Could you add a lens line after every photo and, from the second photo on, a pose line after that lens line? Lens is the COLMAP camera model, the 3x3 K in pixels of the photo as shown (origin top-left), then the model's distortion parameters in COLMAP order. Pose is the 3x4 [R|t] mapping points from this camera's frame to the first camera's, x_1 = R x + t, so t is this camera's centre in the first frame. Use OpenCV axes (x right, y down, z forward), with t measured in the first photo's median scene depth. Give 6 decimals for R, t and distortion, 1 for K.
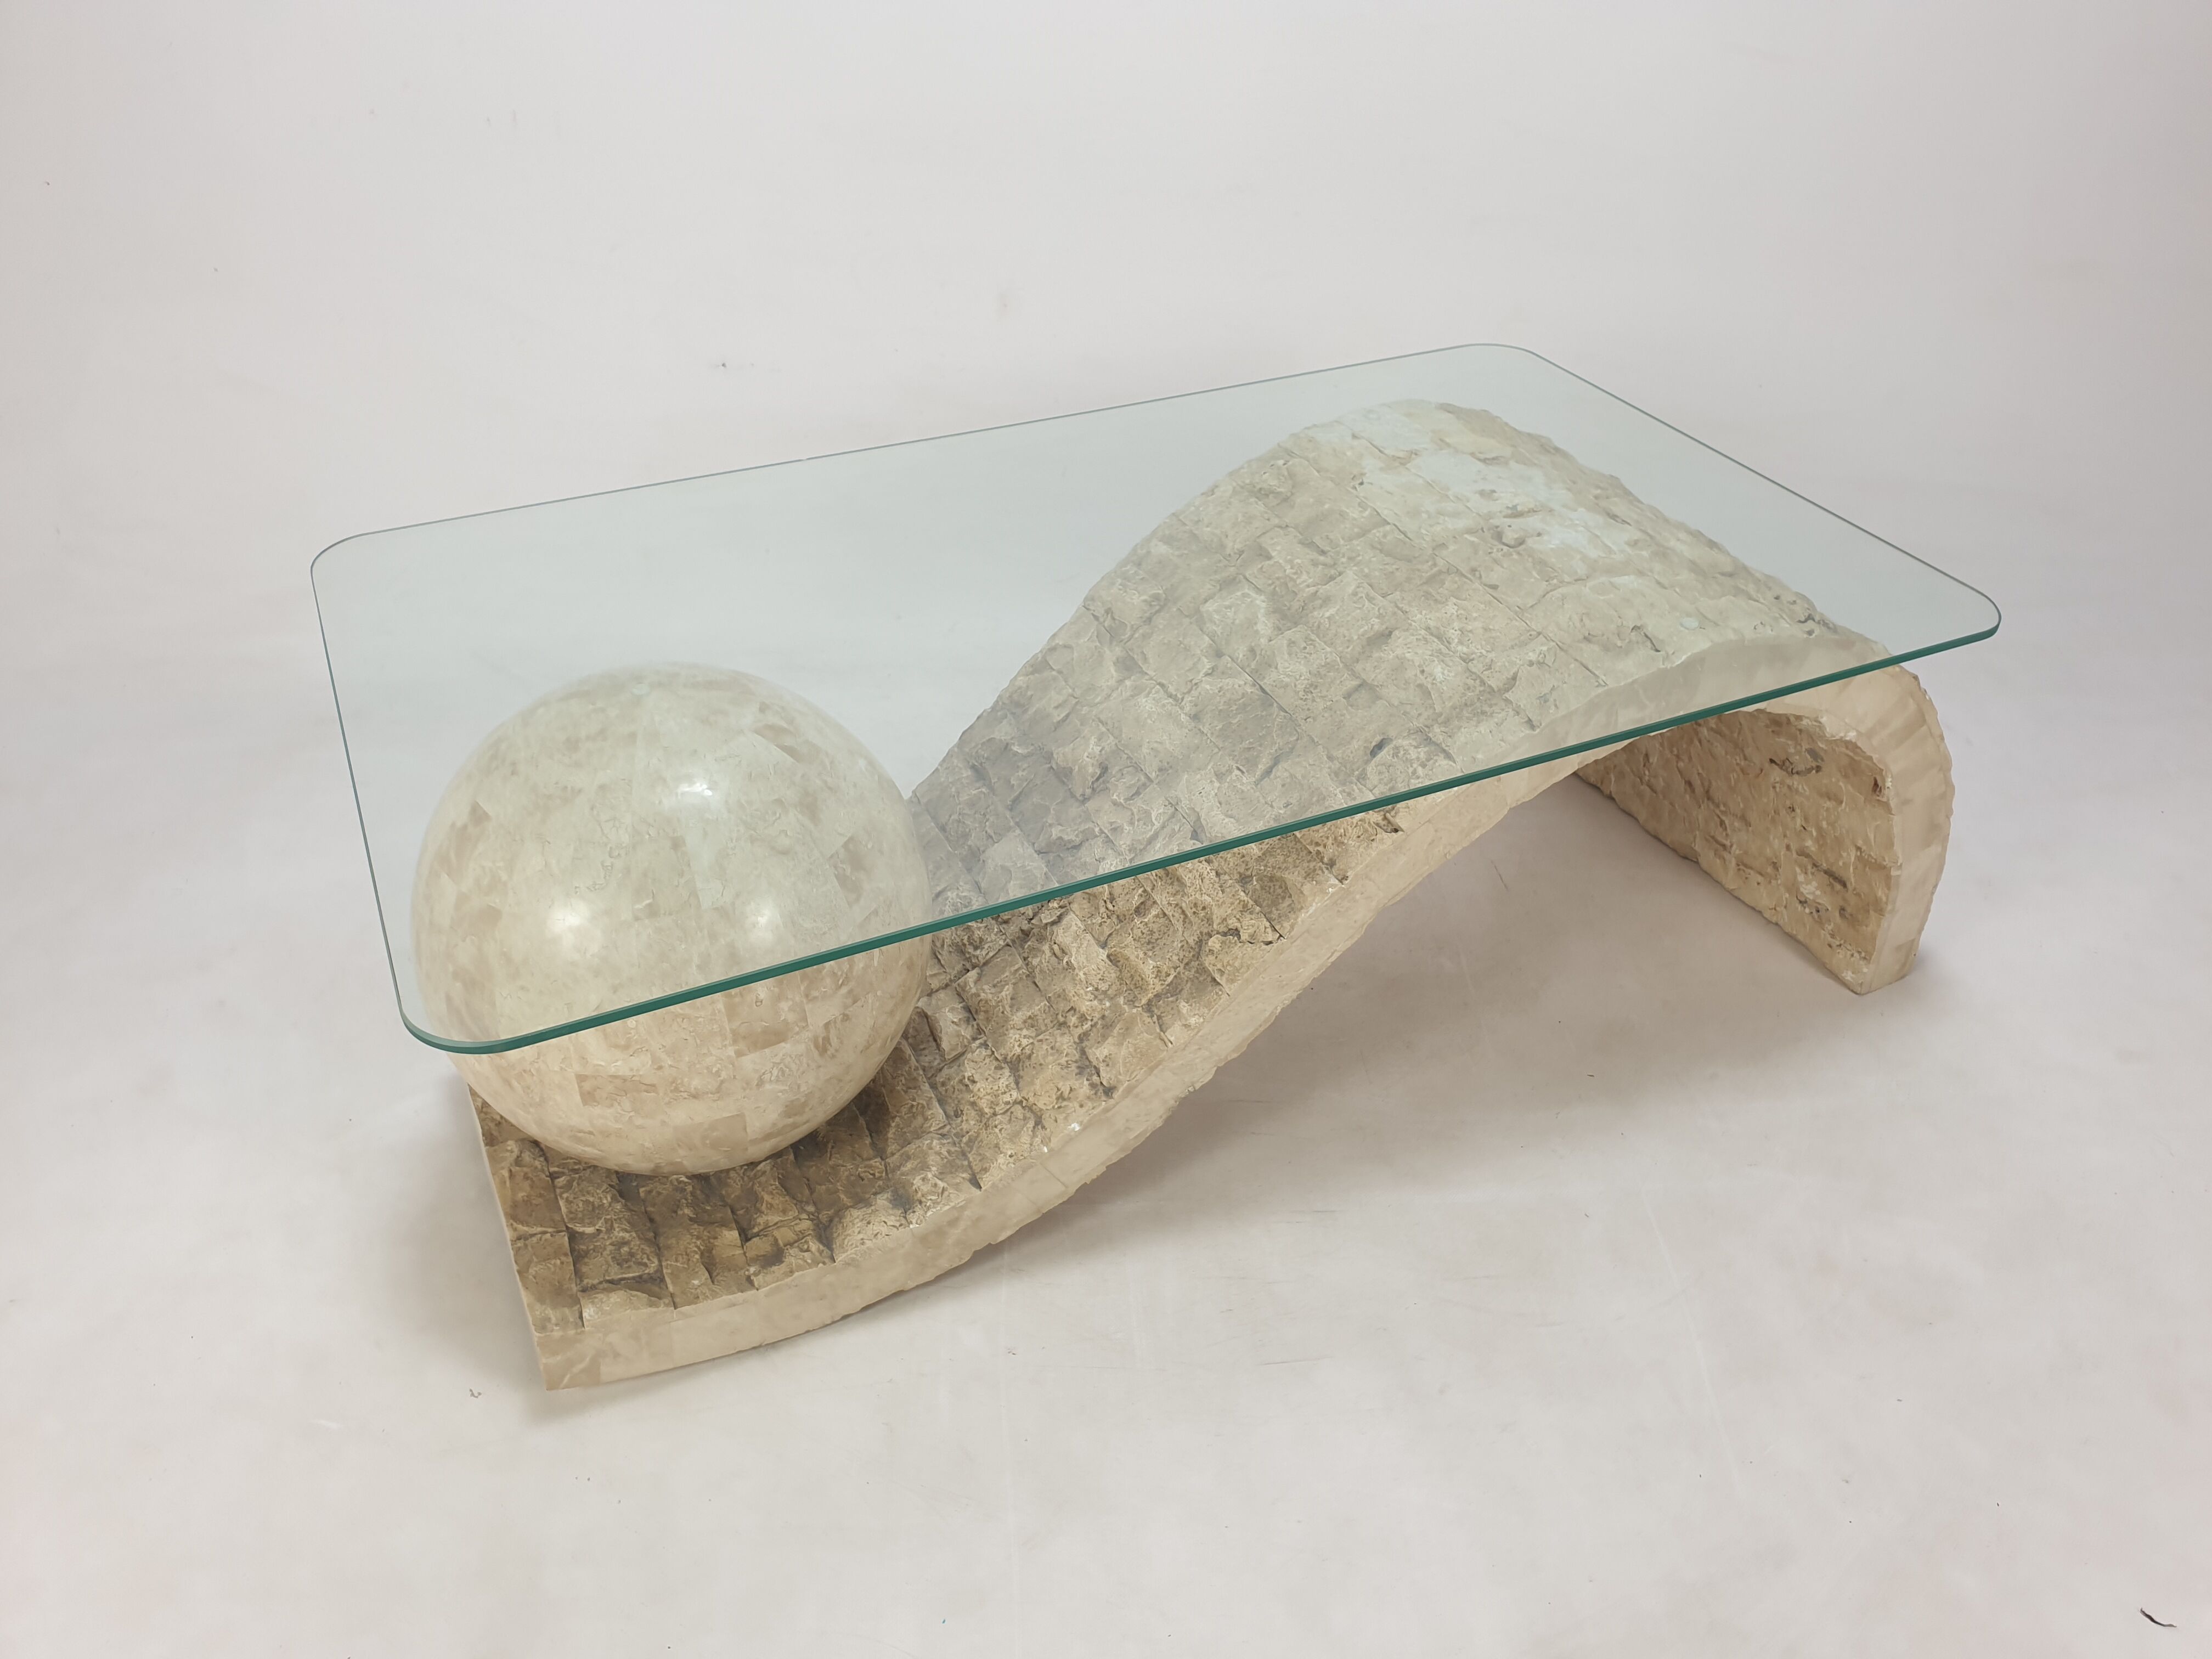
lens RADIAL K [[1713.3, 0, 1107.5], [0, 1713.3, 825.7], [0, 0, 1]] dist [0.105958, -0.339479]
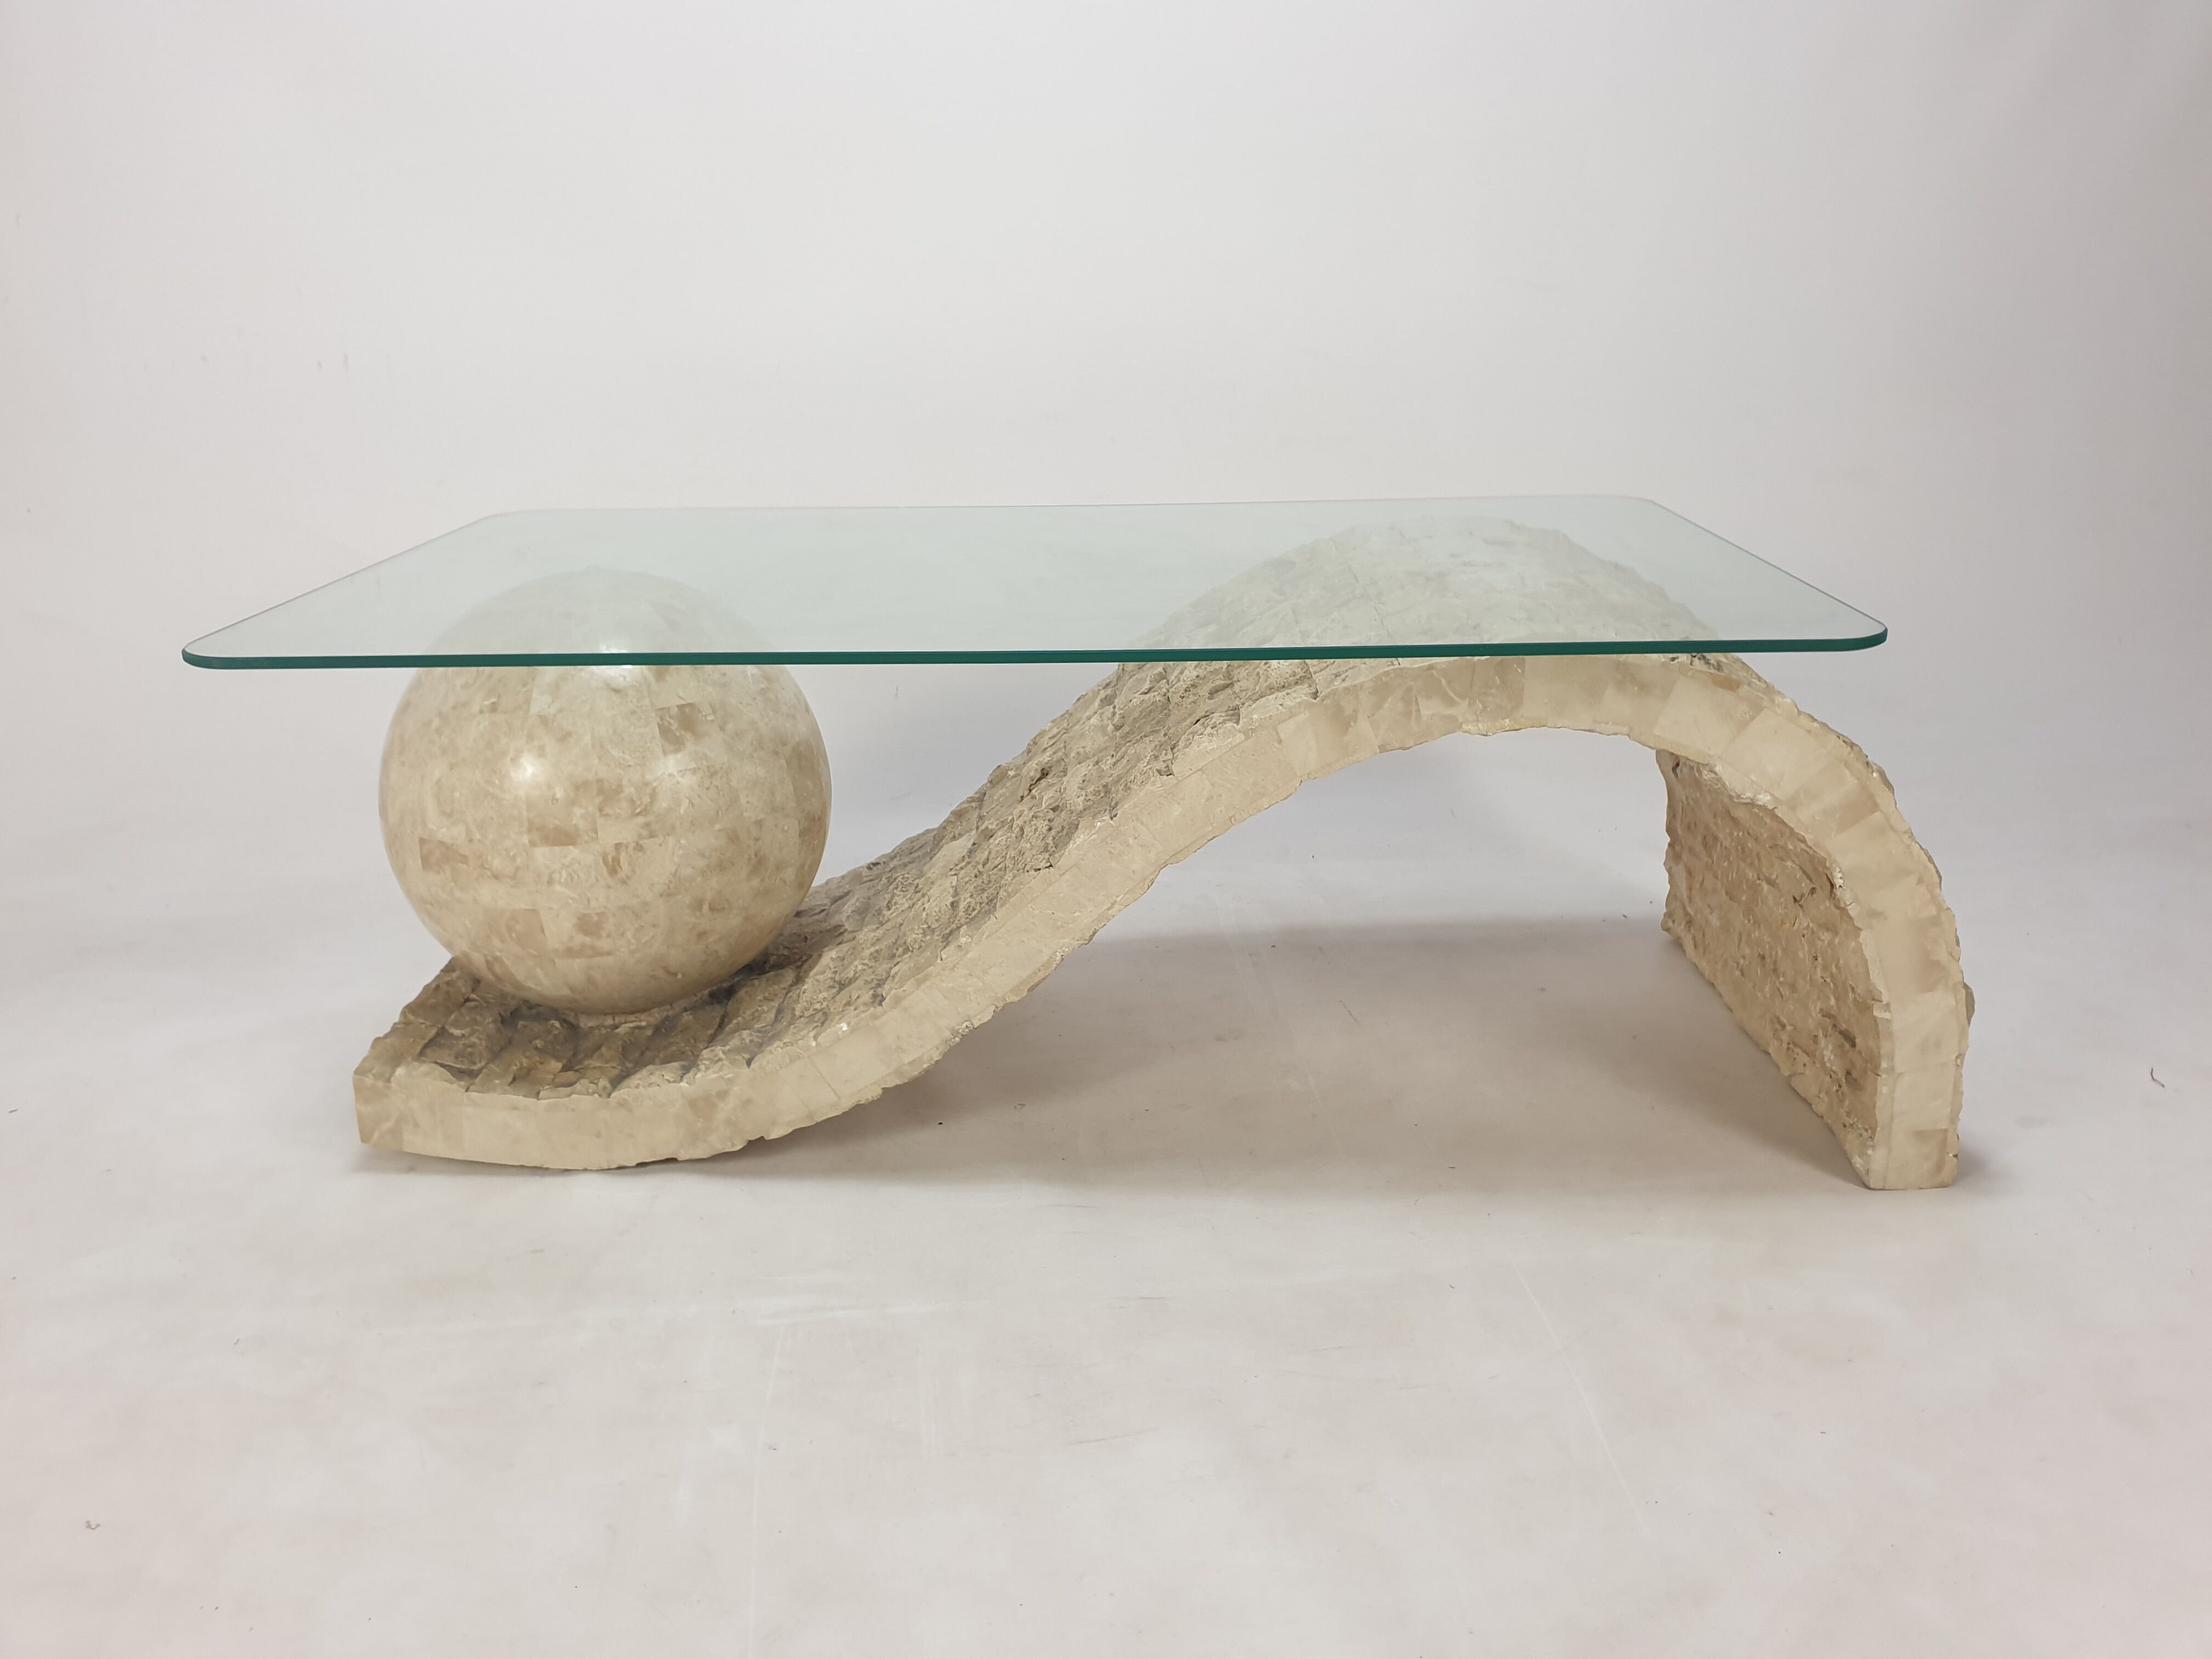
lens RADIAL K [[1722.8, 0, 1117.6], [0, 1722.8, 817.4], [0, 0, 1]] dist [0.009158, -0.031556]
pose [[0.896238, 0.119455, -0.427187, 0.549529], [-0.236743, 0.943238, -0.232928, 0.255999], [0.375114, 0.309893, 0.873645, 0.119863]]
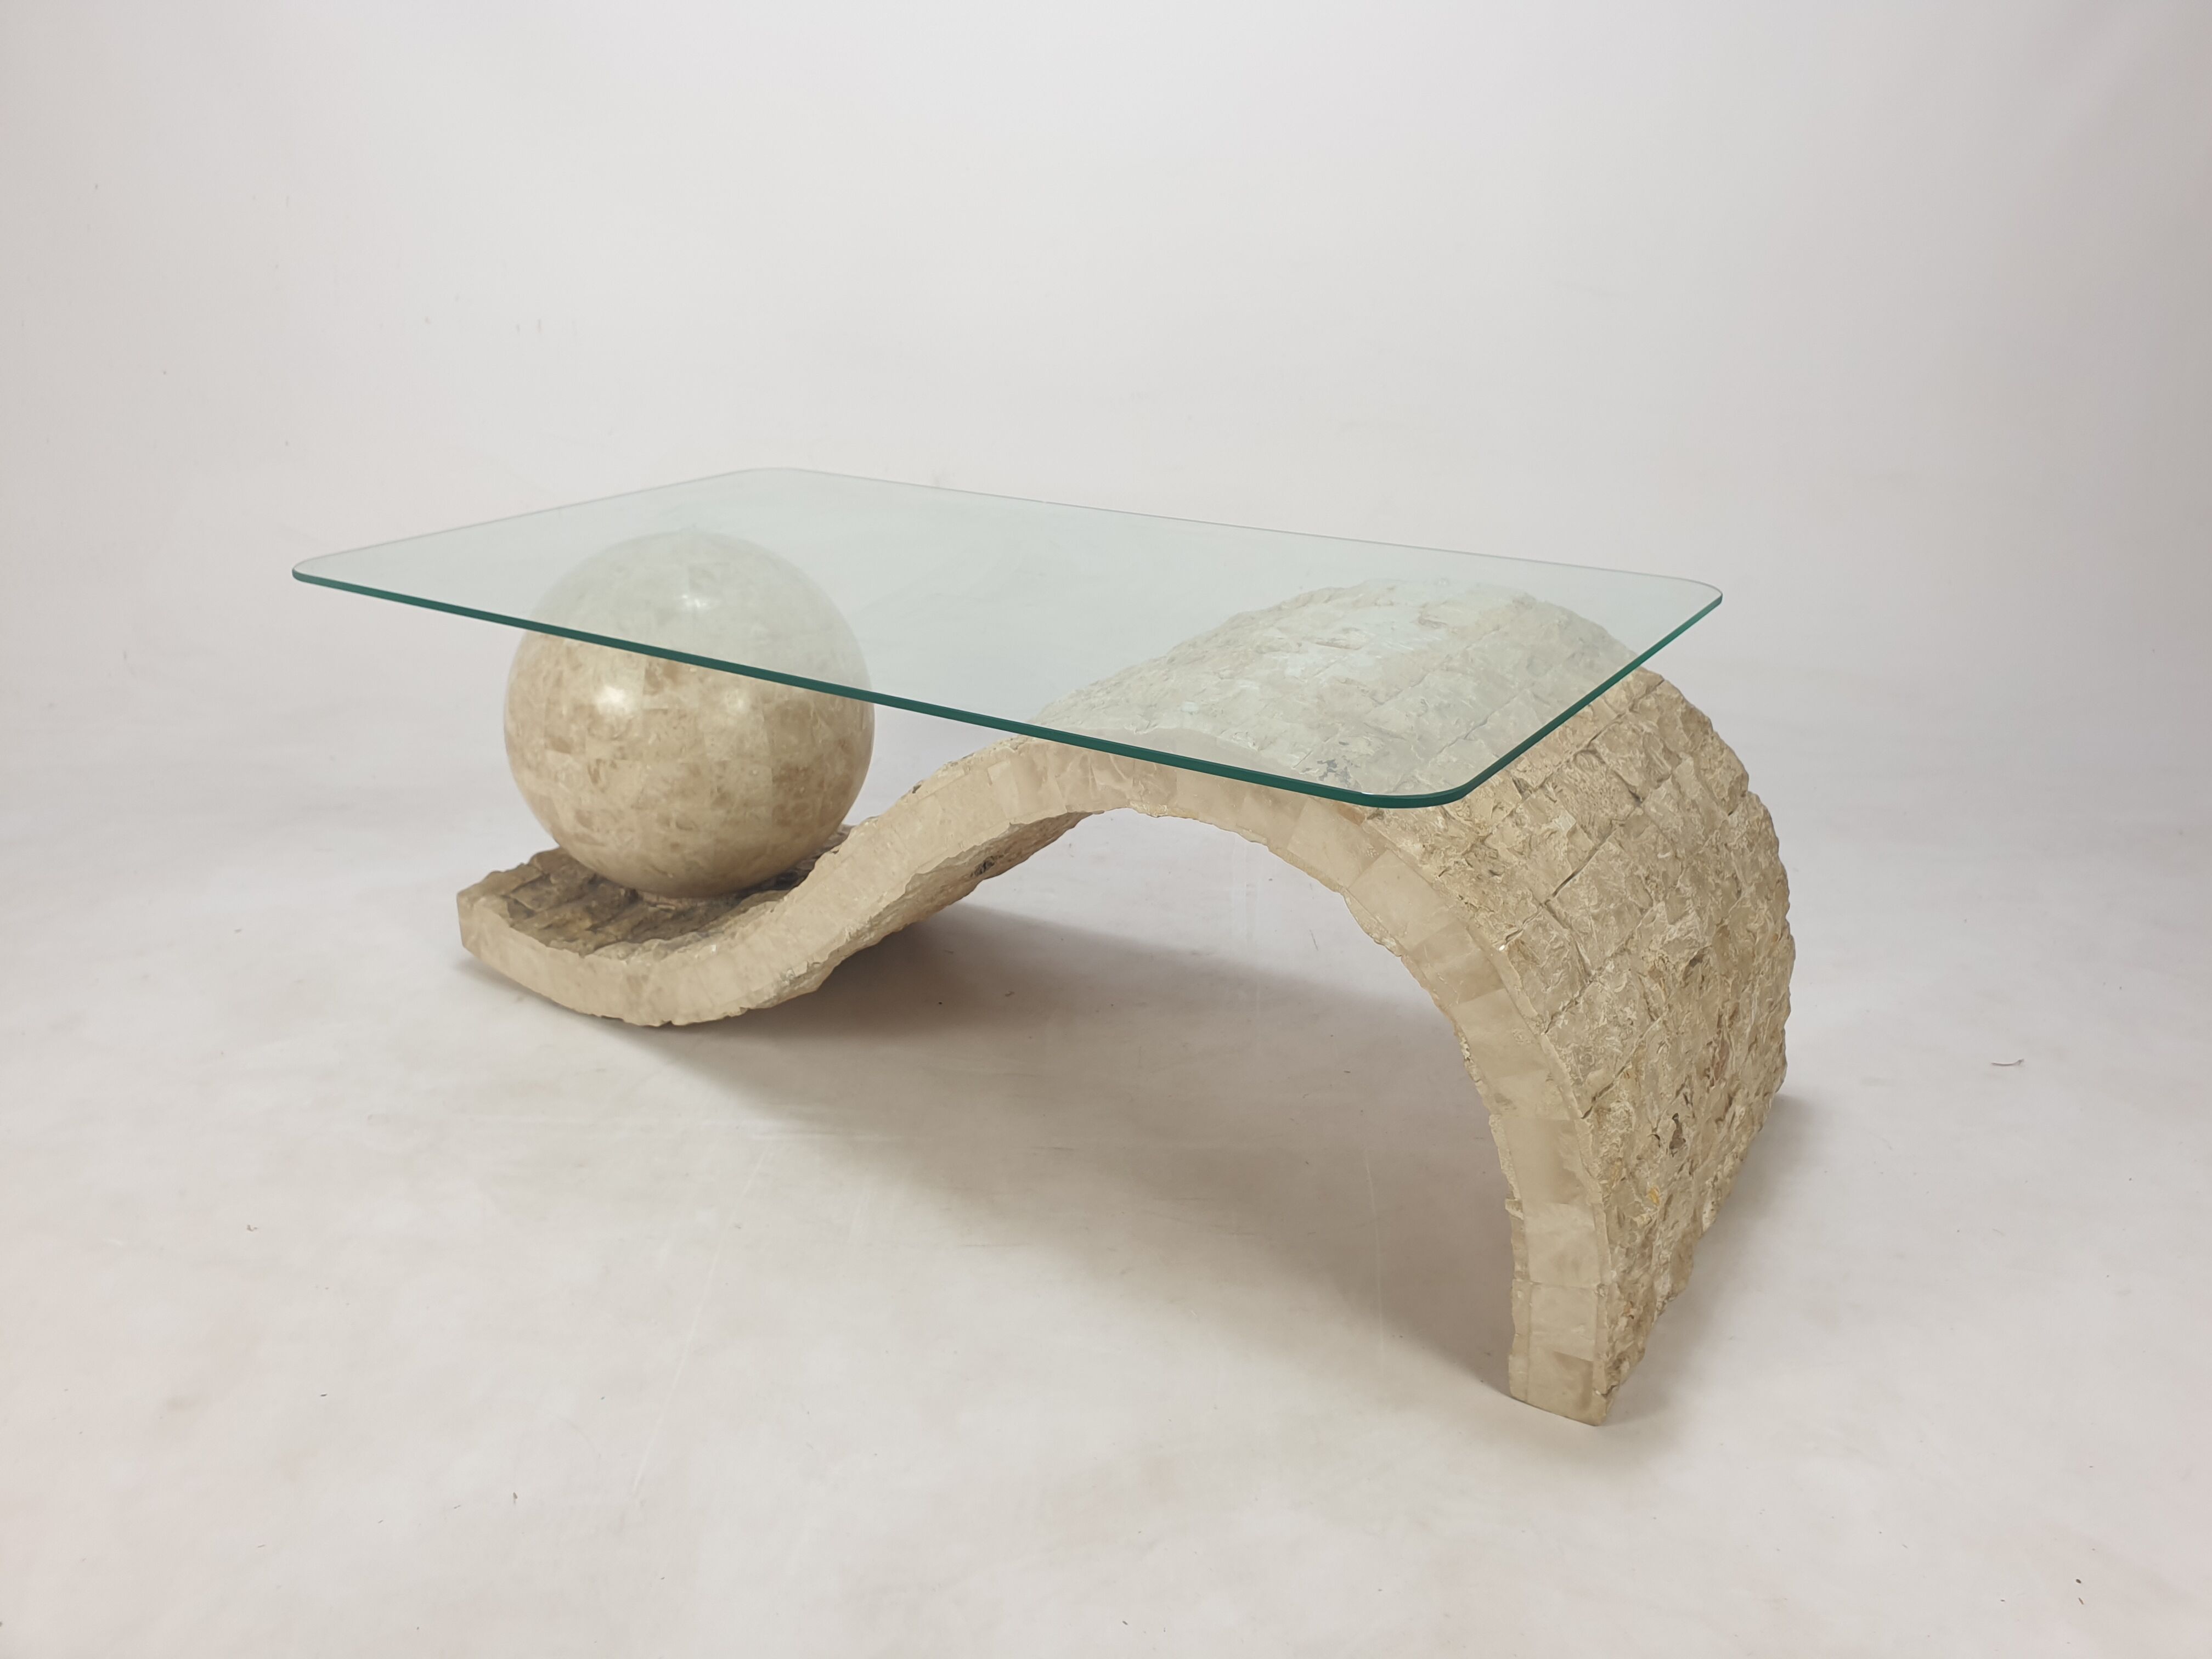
lens RADIAL K [[1730.5, 0, 1109.1], [0, 1730.5, 824.5], [0, 0, 1]] dist [0.003838, -0.009295]
pose [[0.524064, 0.301526, -0.796517, 1.067436], [-0.487613, 0.873006, 0.009659, -0.048667], [0.698276, 0.383330, 0.604539, 0.417952]]
